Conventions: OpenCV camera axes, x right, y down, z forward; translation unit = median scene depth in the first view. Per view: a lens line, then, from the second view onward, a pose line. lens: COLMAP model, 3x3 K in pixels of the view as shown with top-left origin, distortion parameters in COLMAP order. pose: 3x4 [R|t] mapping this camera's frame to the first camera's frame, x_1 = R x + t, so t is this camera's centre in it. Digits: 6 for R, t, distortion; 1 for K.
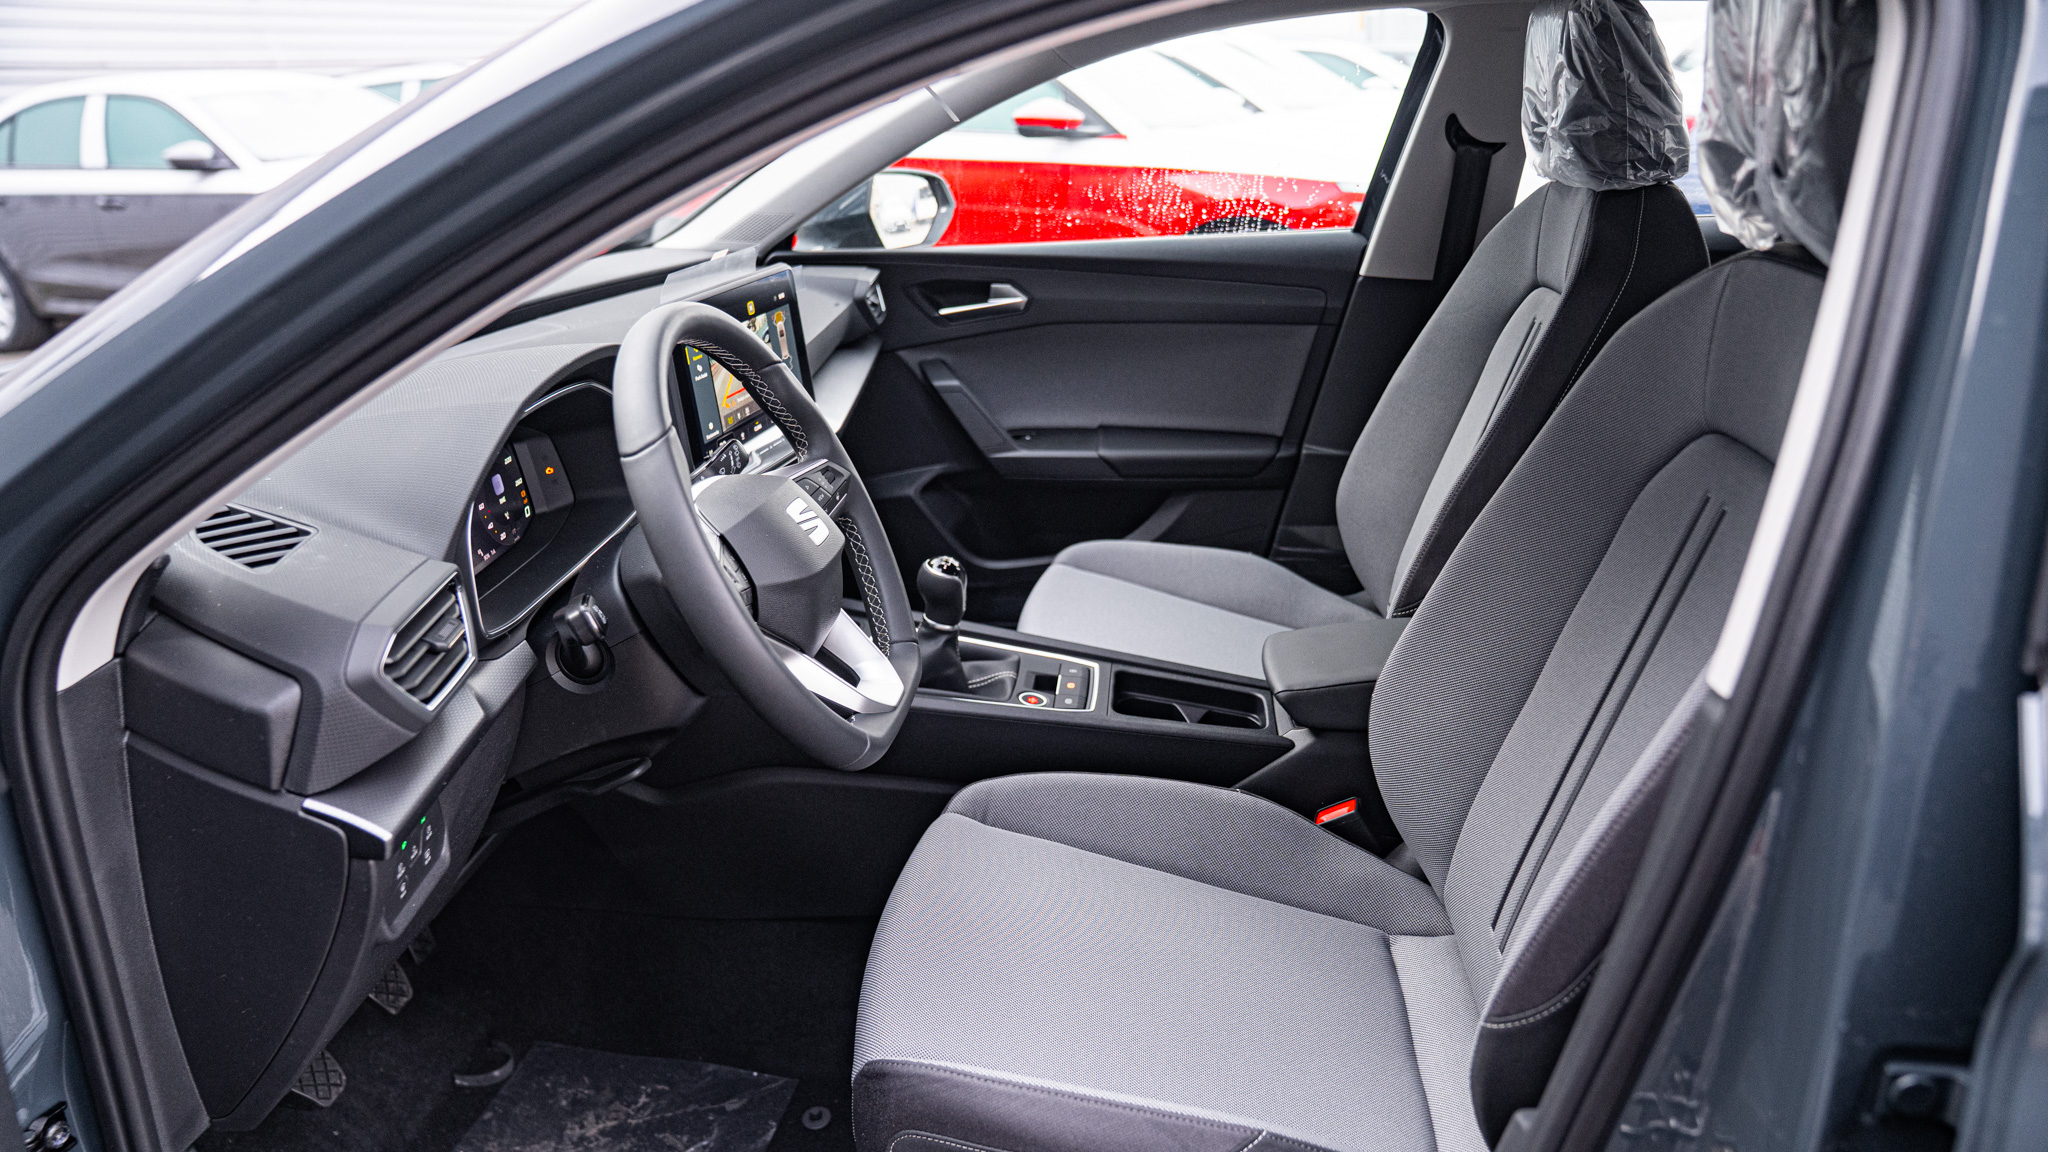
lens RADIAL K [[1389.2, 0, 1007.6], [0, 1389.2, 567.7], [0, 0, 1]] dist [-0.150703, 0.099675]
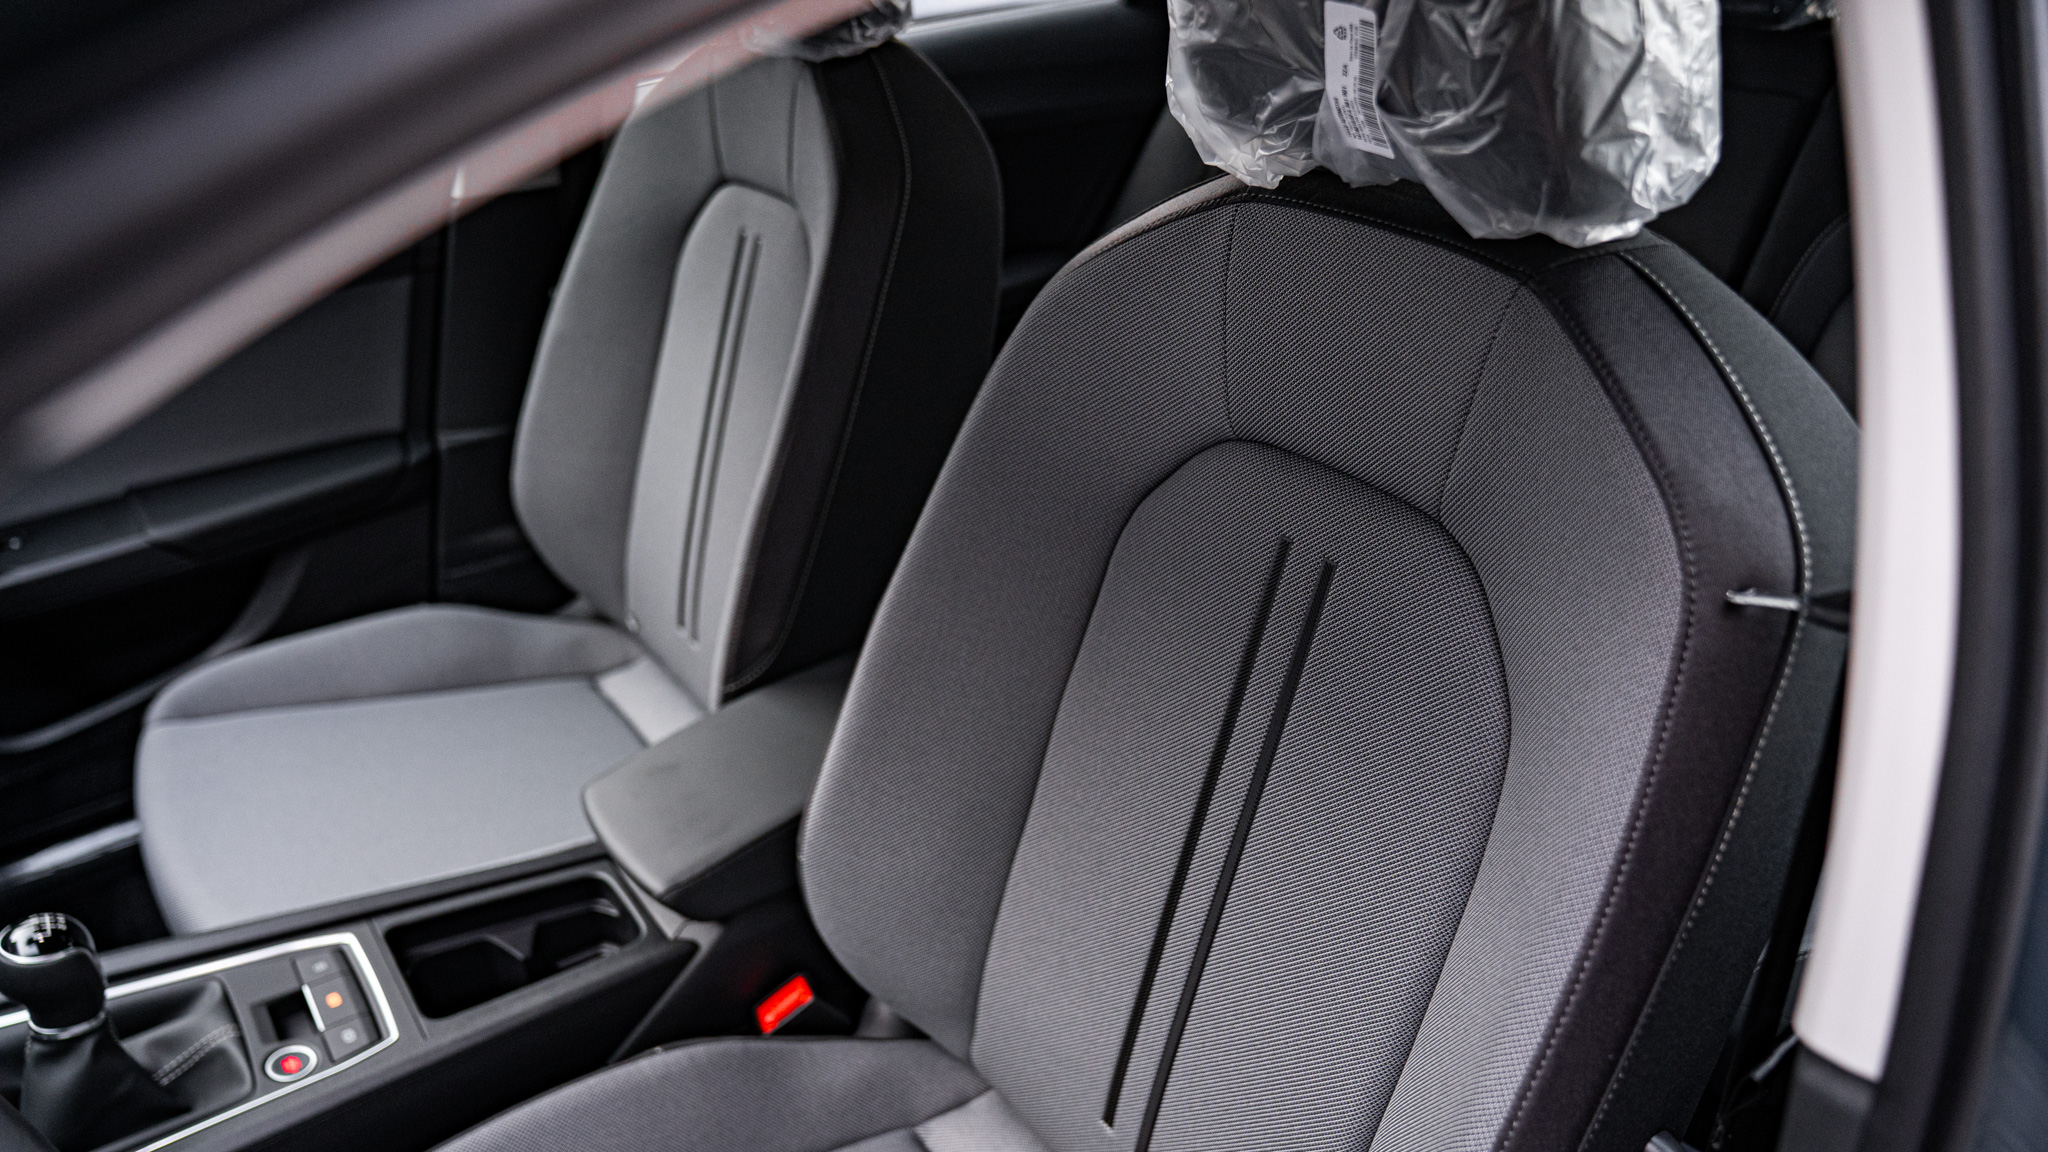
lens RADIAL K [[1389.2, 0, 1007.6], [0, 1389.2, 567.7], [0, 0, 1]] dist [-0.150703, 0.099675]
pose [[0.730053, -0.335924, 0.595128, -0.024279], [0.241167, 0.941459, 0.235569, -0.165116], [-0.639422, -0.028452, 0.768329, 0.341638]]
